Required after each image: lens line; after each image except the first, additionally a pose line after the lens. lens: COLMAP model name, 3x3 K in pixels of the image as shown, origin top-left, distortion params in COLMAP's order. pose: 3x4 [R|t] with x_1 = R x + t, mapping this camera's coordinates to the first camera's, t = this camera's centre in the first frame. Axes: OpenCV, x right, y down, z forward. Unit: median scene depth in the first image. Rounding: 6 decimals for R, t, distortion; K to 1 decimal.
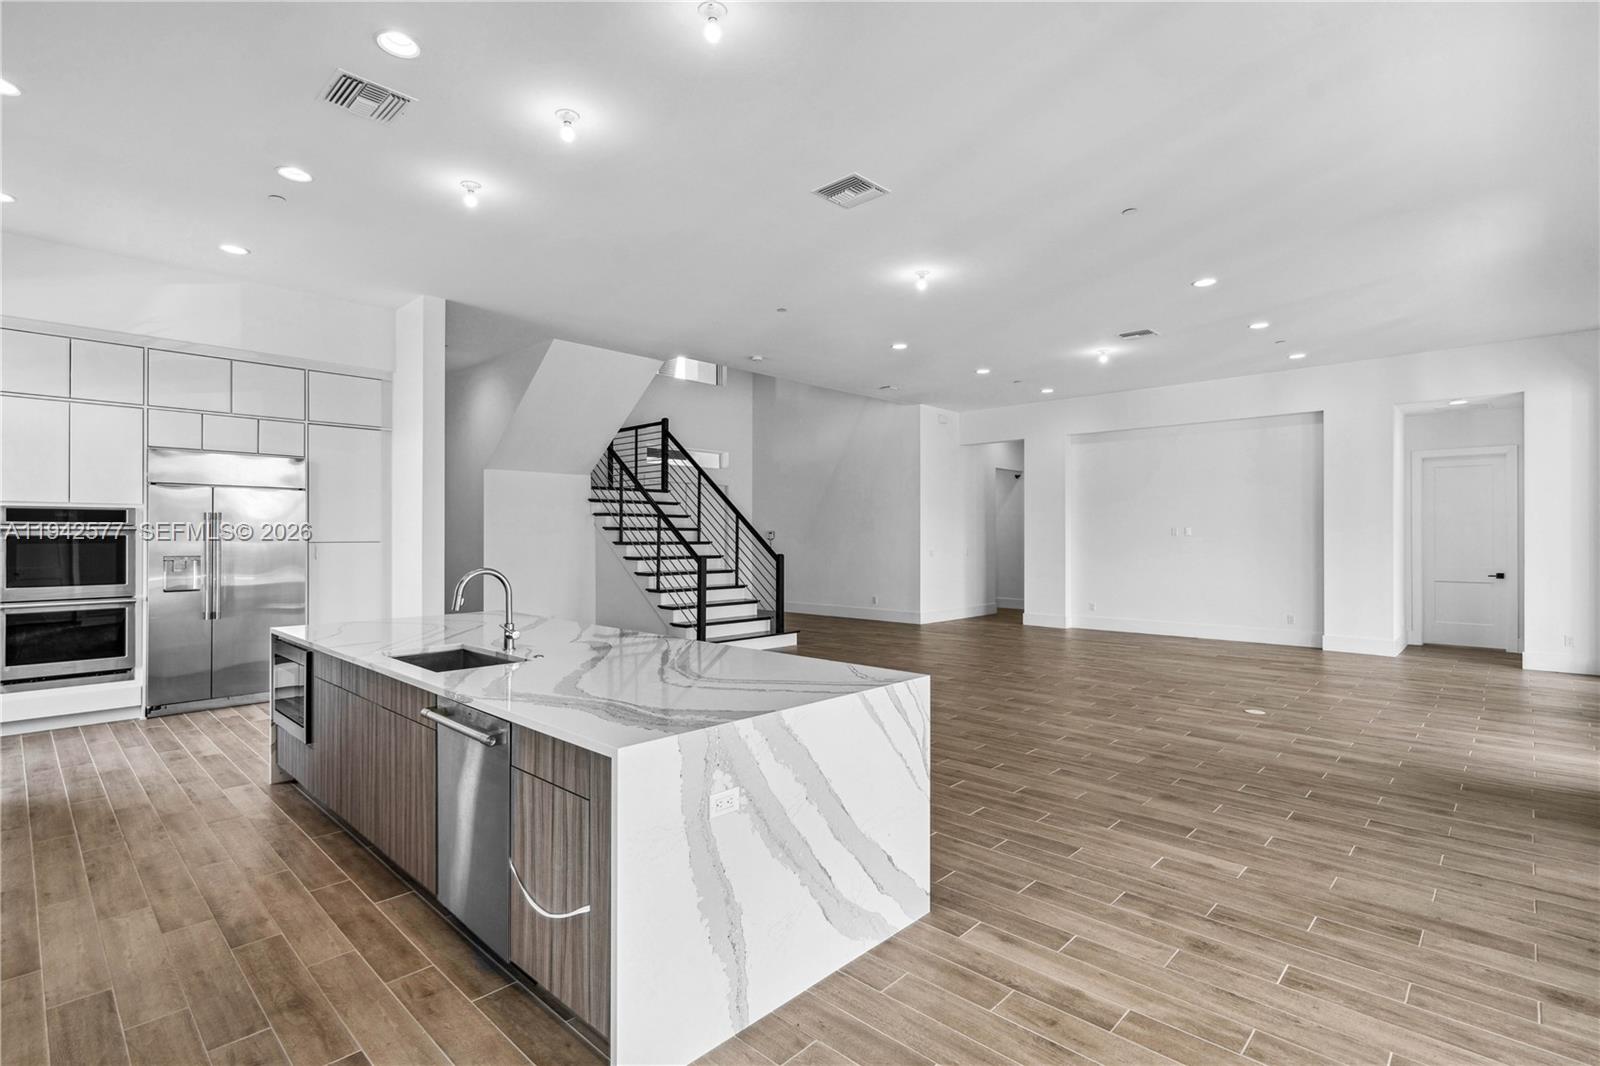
lens RADIAL K [[753.2, 0, 803.5], [0, 753.2, 533.5], [0, 0, 1]] dist [0.000573, -0.000159]
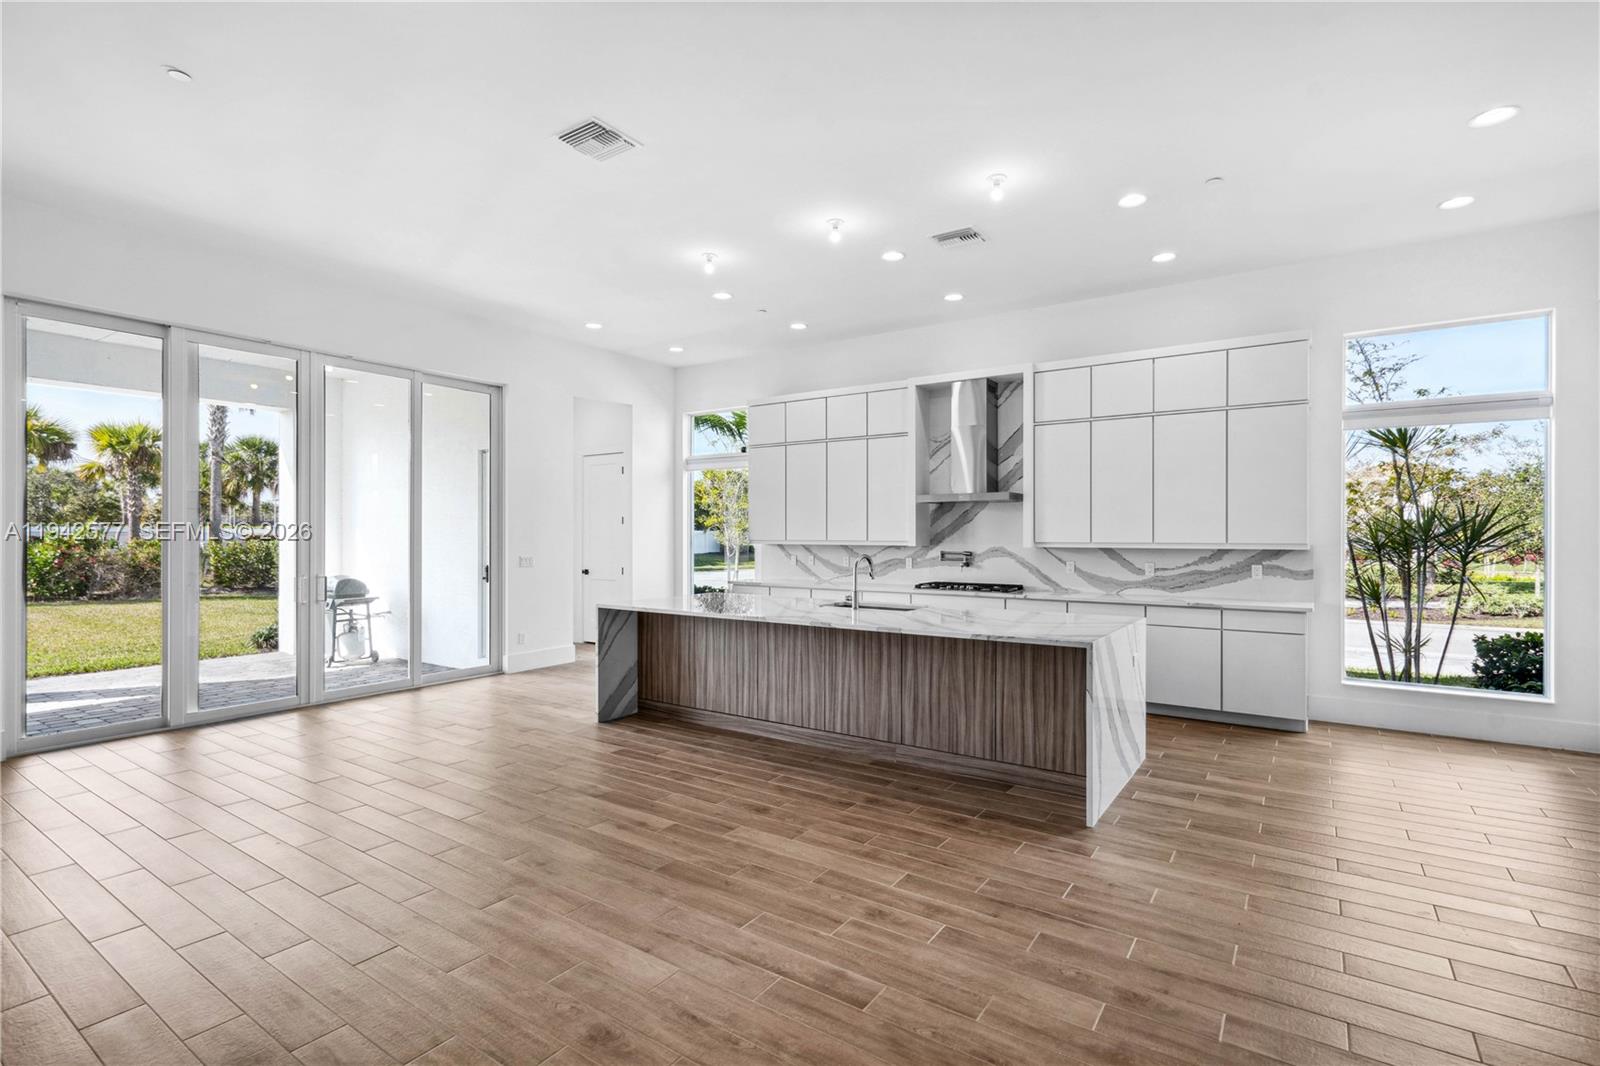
lens RADIAL K [[757.4, 0, 798.7], [0, 757.4, 543.4], [0, 0, 1]] dist [-0.003010, -0.000059]
pose [[-0.987343, 0.002297, -0.158583, -0.021702], [0.000388, 0.999927, 0.012067, 0.001734], [0.158600, 0.011853, -0.987272, 1.564802]]
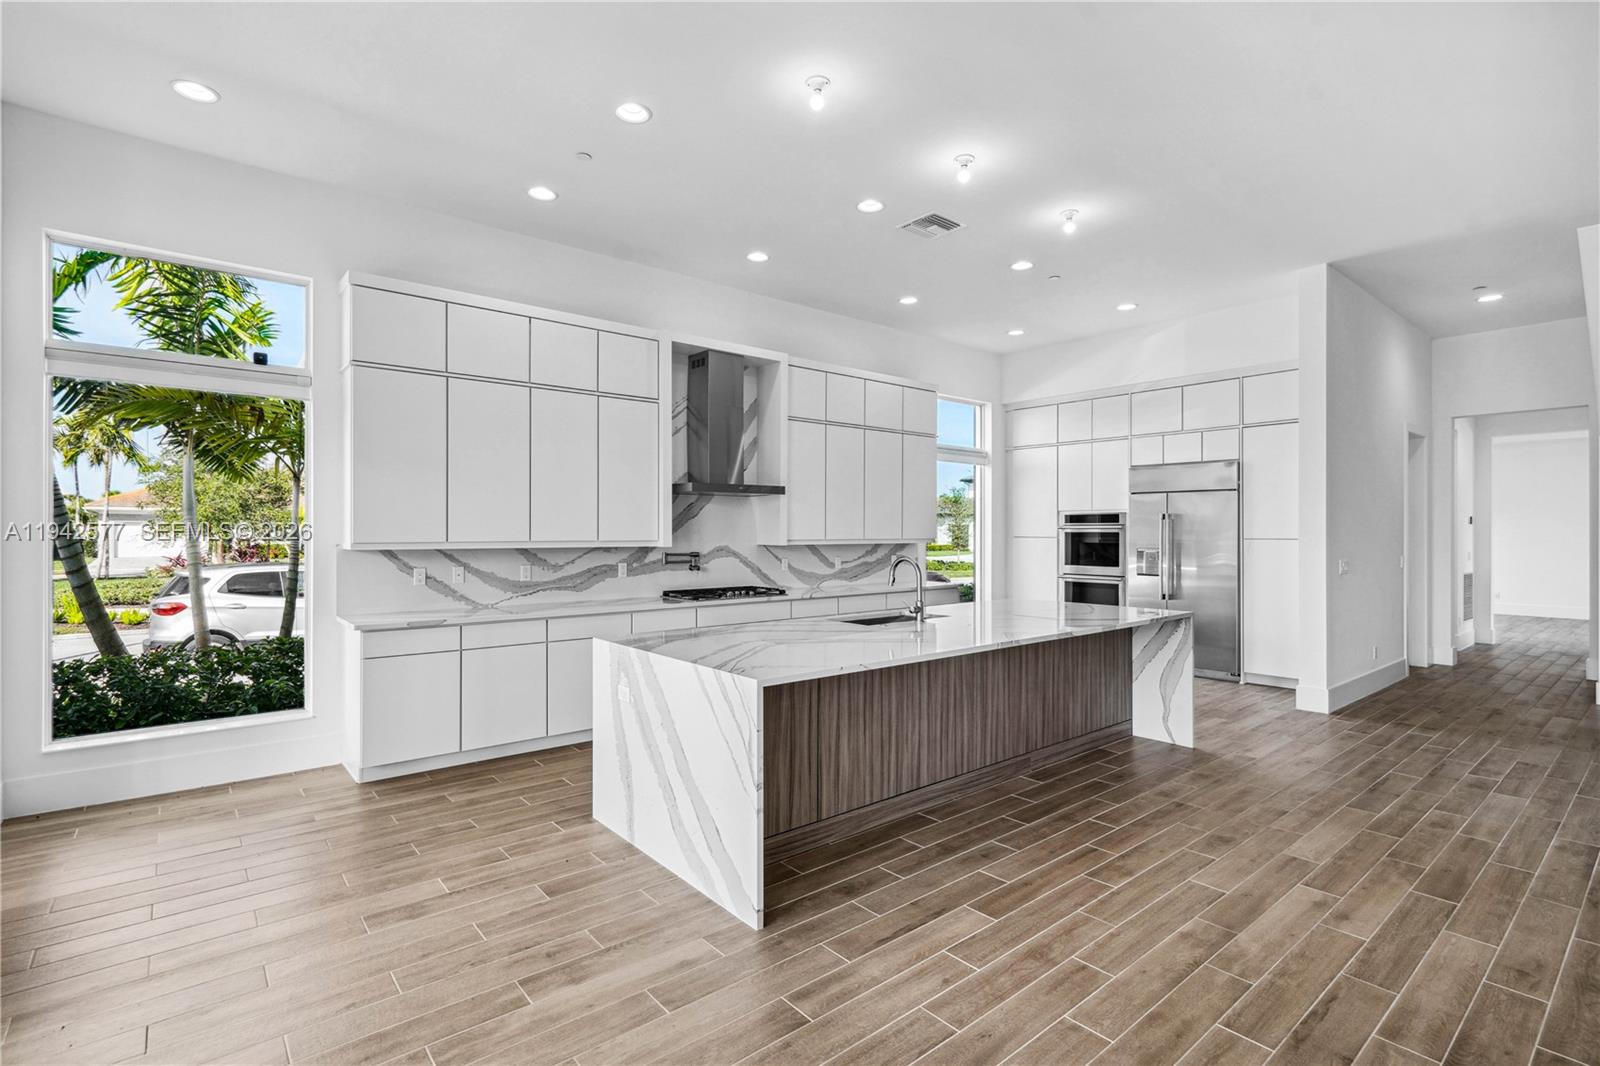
lens RADIAL K [[753.2, 0, 803.5], [0, 753.2, 533.5], [0, 0, 1]] dist [0.000573, -0.000159]
pose [[-0.111853, 0.002963, -0.993720, 0.560913], [-0.000672, 0.999995, 0.003057, 0.000989], [0.993725, 0.001010, -0.111850, 0.594681]]
